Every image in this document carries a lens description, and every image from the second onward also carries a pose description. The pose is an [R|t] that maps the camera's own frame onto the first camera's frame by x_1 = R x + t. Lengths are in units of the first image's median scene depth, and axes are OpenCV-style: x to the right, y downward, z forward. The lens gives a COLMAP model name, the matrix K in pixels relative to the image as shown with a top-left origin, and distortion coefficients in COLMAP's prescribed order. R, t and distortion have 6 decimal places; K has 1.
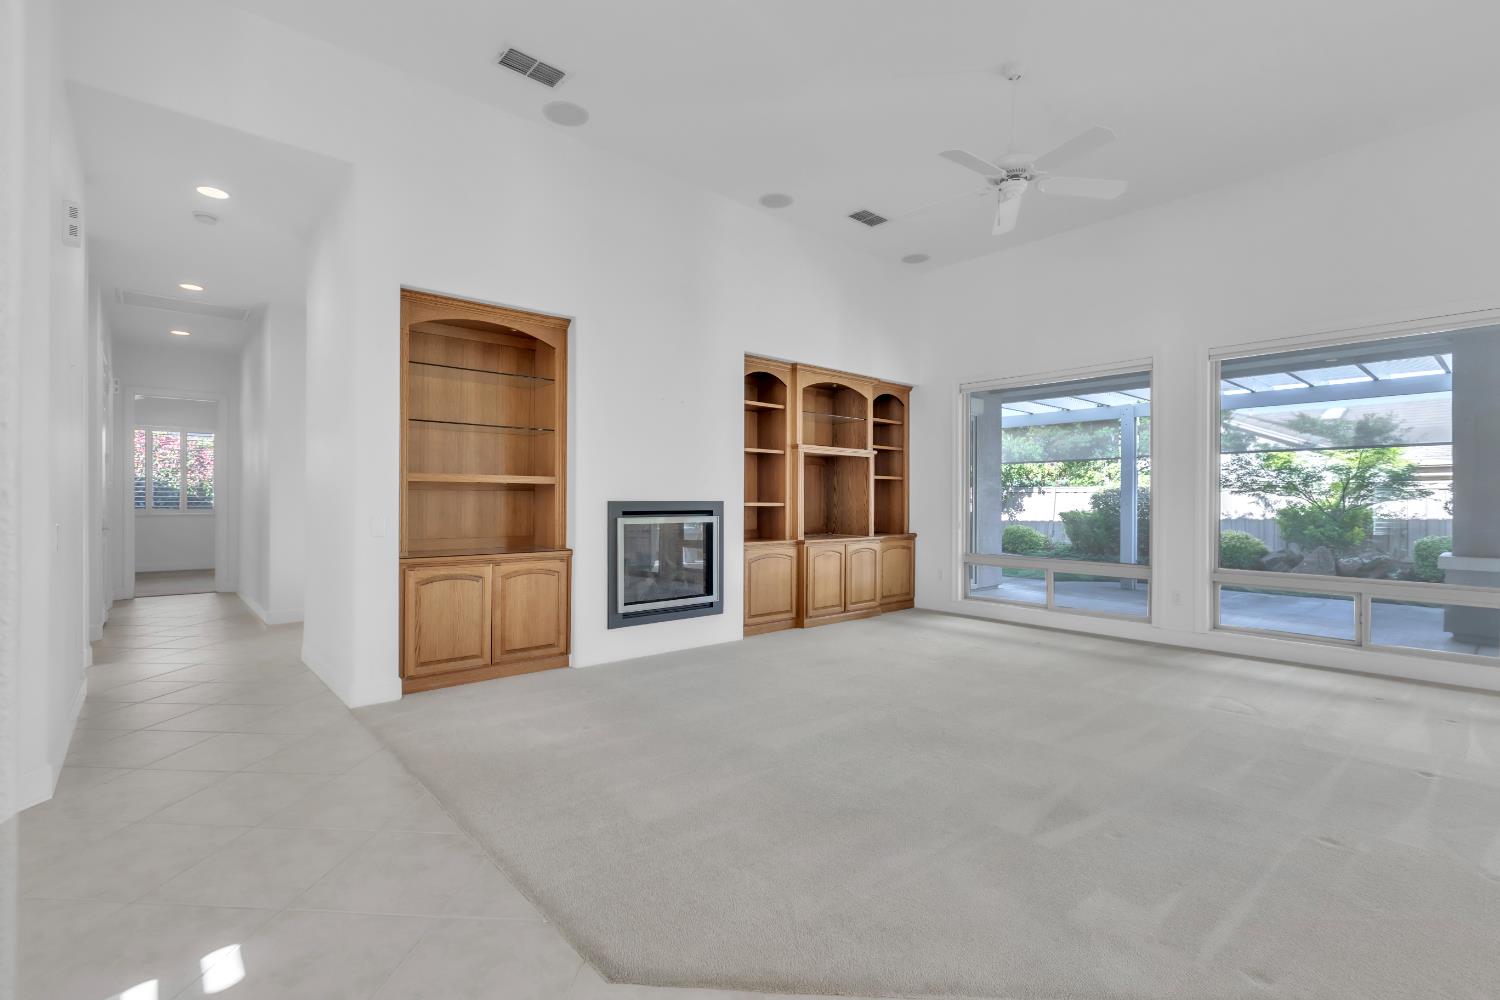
lens RADIAL K [[686.9, 0, 741.1], [0, 686.9, 506.8], [0, 0, 1]] dist [-0.002018, -0.000497]
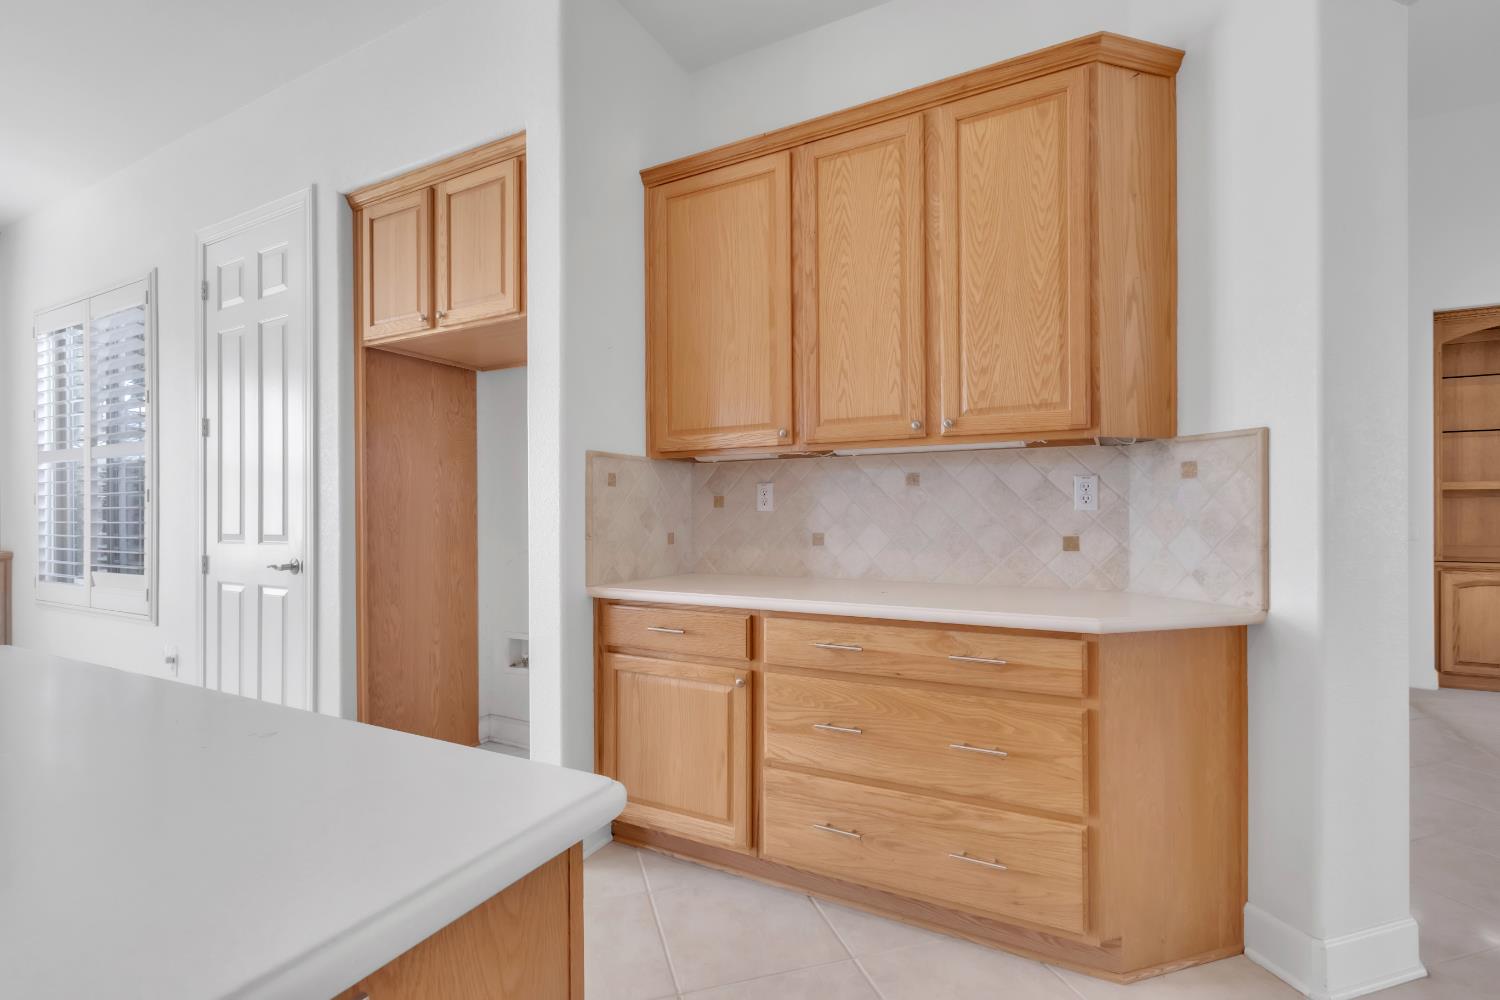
lens RADIAL K [[686.9, 0, 752.9], [0, 686.9, 510.5], [0, 0, 1]] dist [-0.002018, -0.000497]
pose [[0.372552, -0.004415, -0.928001, 0.105299], [0.002406, 0.999990, -0.003791, -0.003702], [0.928008, -0.000821, 0.372559, -0.396541]]
